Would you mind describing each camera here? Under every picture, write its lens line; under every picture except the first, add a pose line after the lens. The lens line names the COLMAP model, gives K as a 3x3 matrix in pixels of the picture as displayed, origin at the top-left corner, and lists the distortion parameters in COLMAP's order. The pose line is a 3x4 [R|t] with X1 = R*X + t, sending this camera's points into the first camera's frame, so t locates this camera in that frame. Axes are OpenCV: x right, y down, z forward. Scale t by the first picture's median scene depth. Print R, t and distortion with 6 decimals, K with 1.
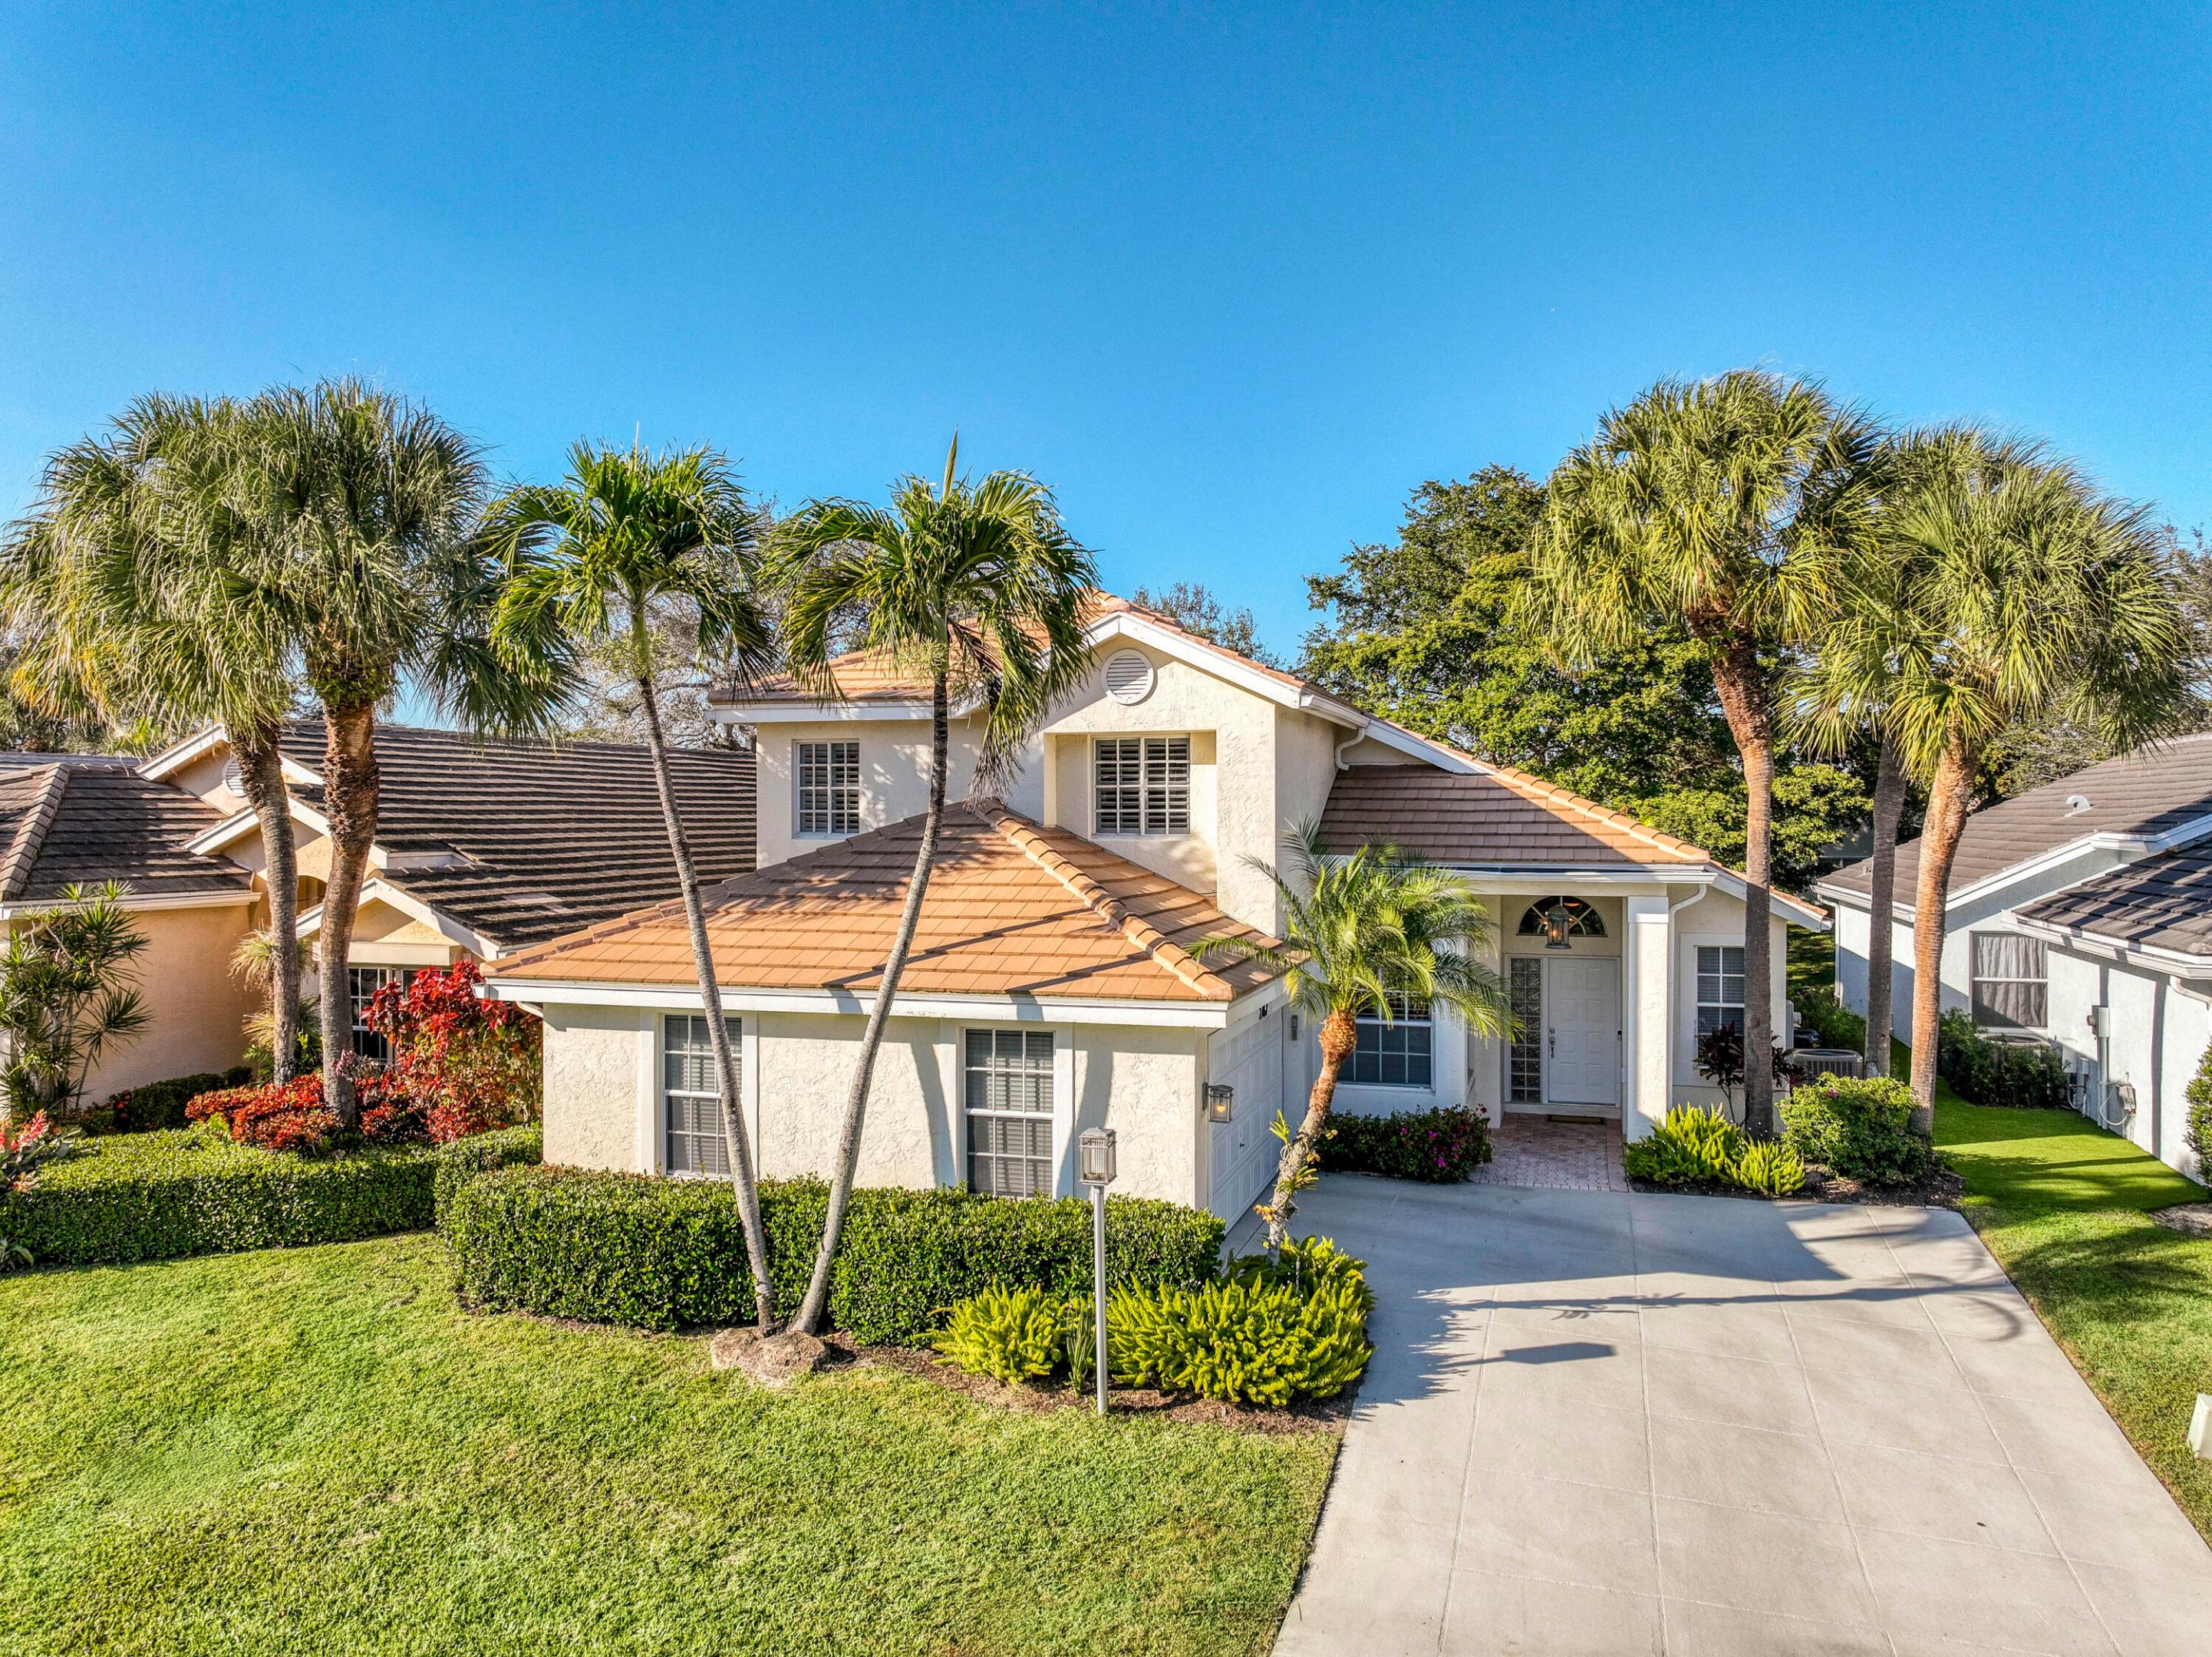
lens RADIAL K [[1552.8, 0, 1106.0], [0, 1552.8, 828.5], [0, 0, 1]] dist [0.006842, 0.003846]
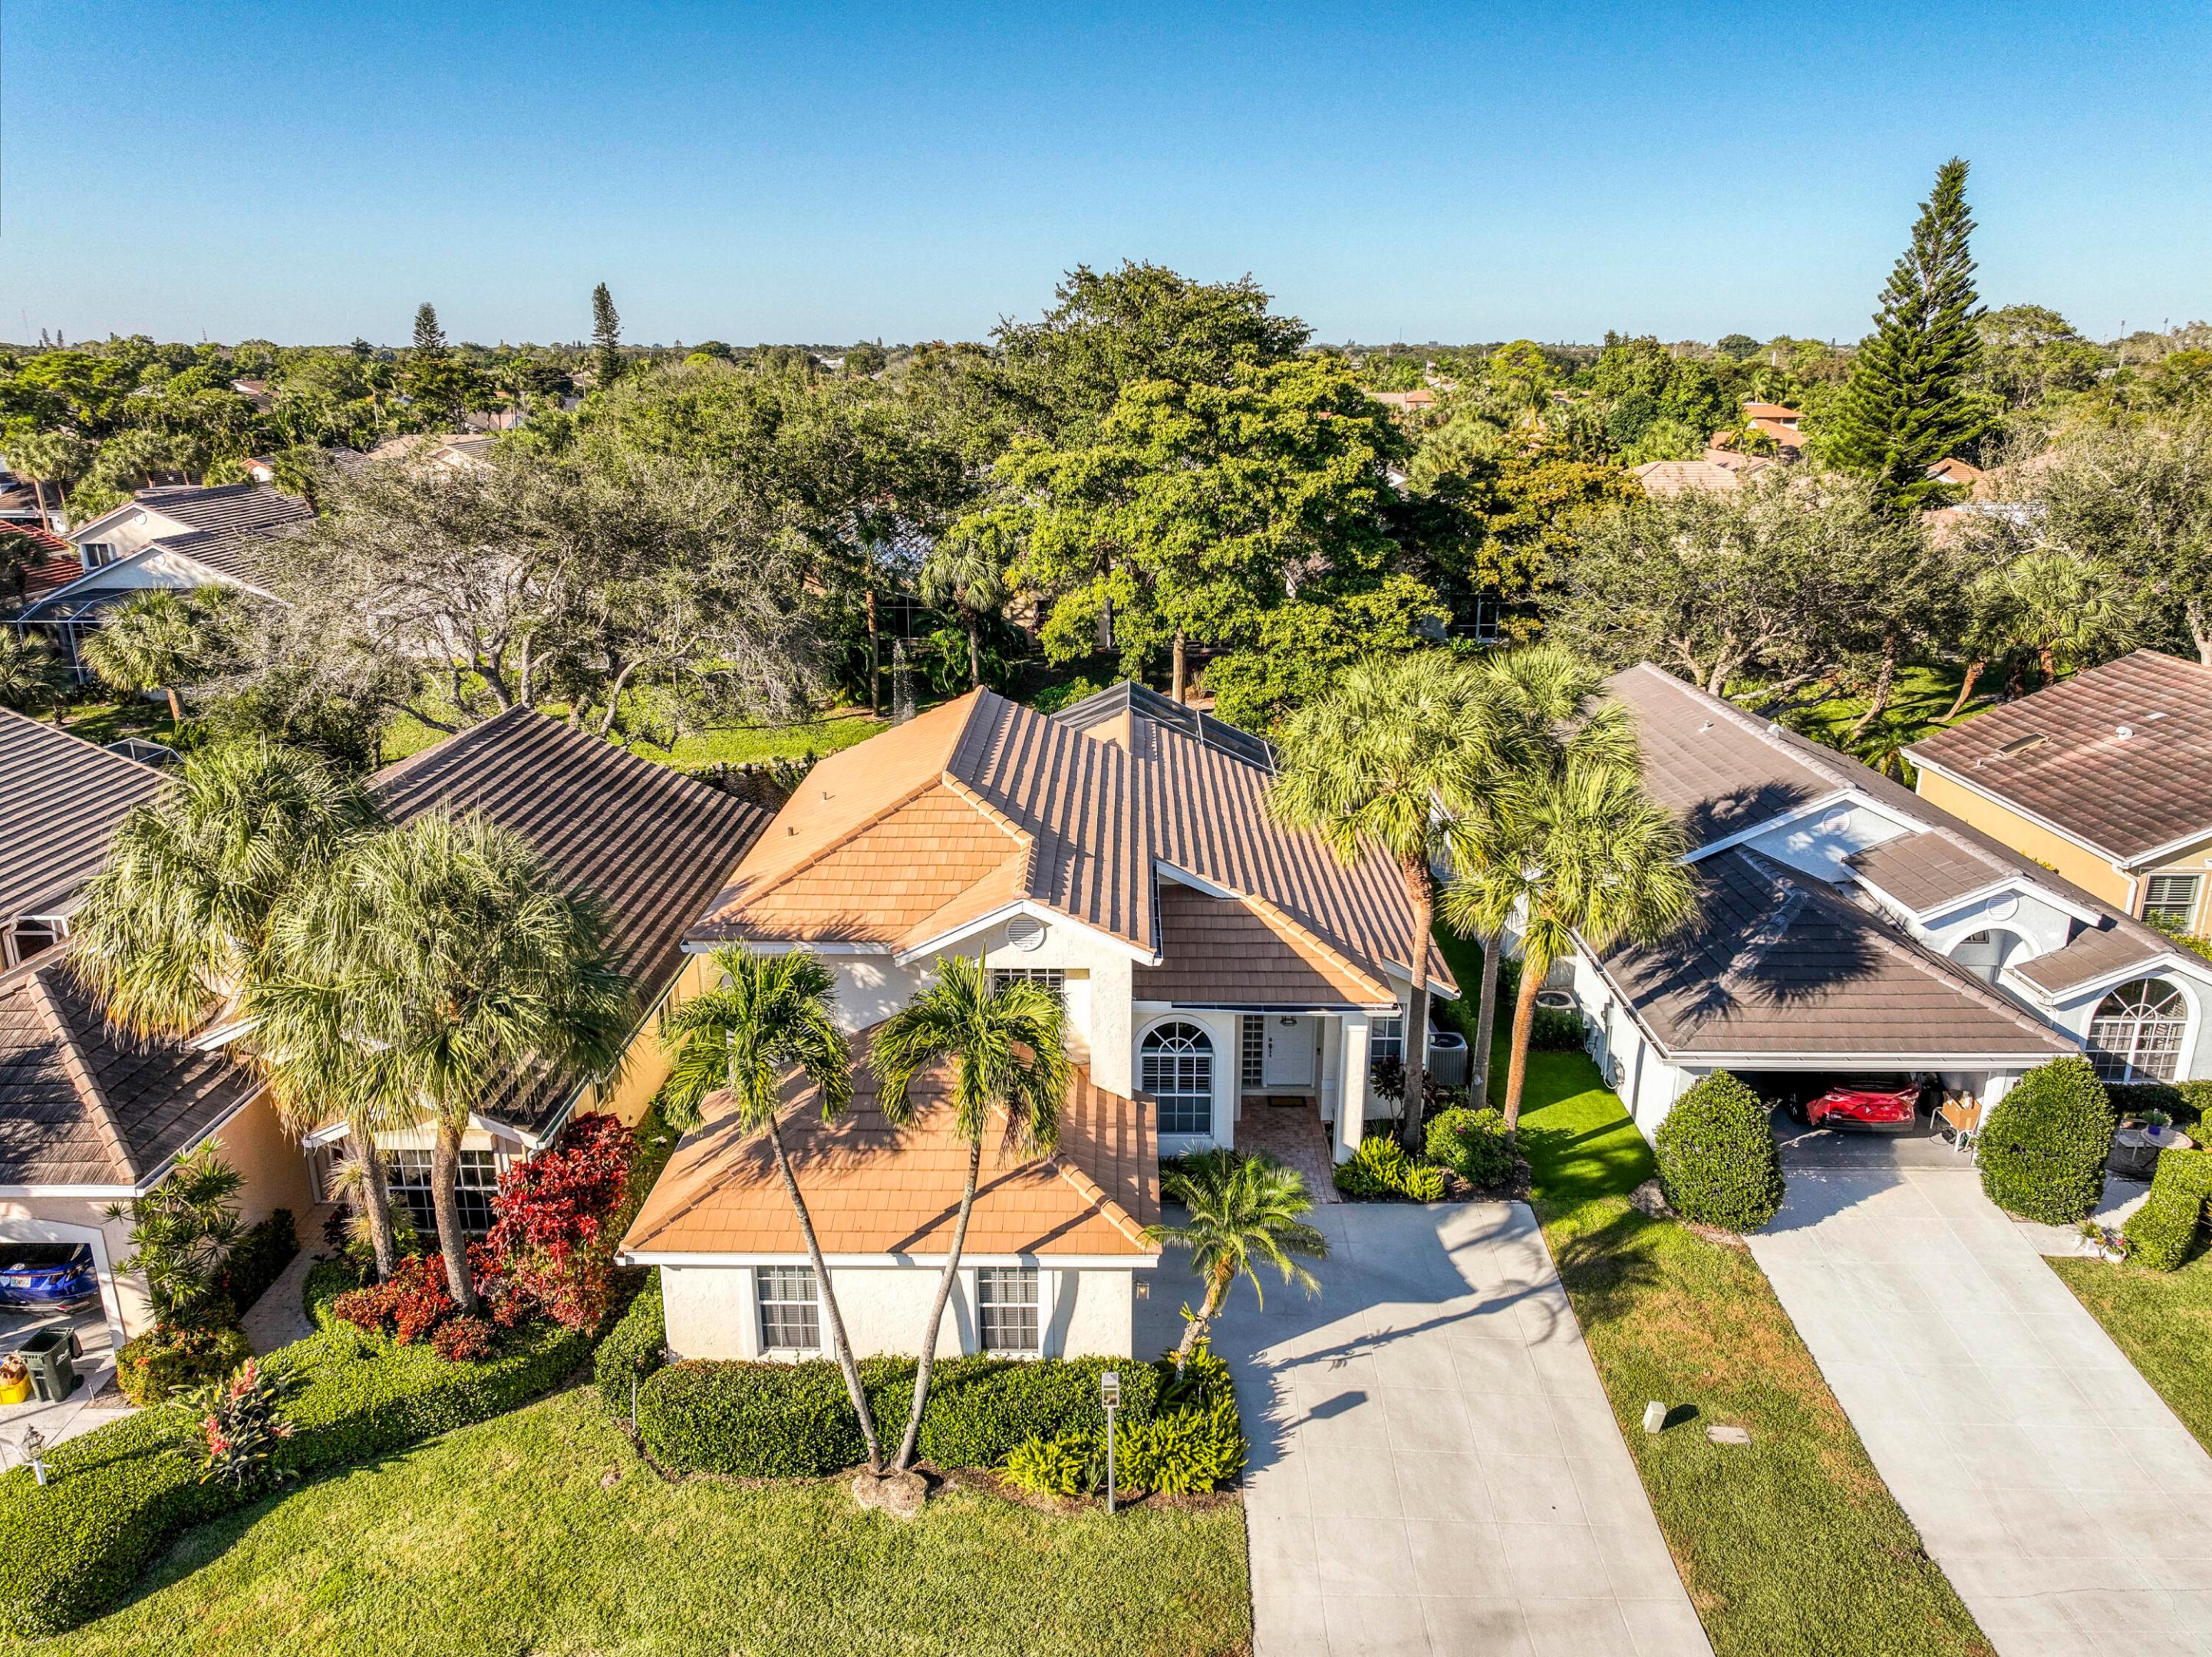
lens RADIAL K [[1552.8, 0, 1106.0], [0, 1552.8, 828.5], [0, 0, 1]] dist [0.006842, 0.003846]
pose [[0.961289, -0.082377, 0.262941, -0.340373], [0.003785, 0.958123, 0.286333, -0.726380], [-0.275517, -0.274253, 0.921344, -0.344798]]
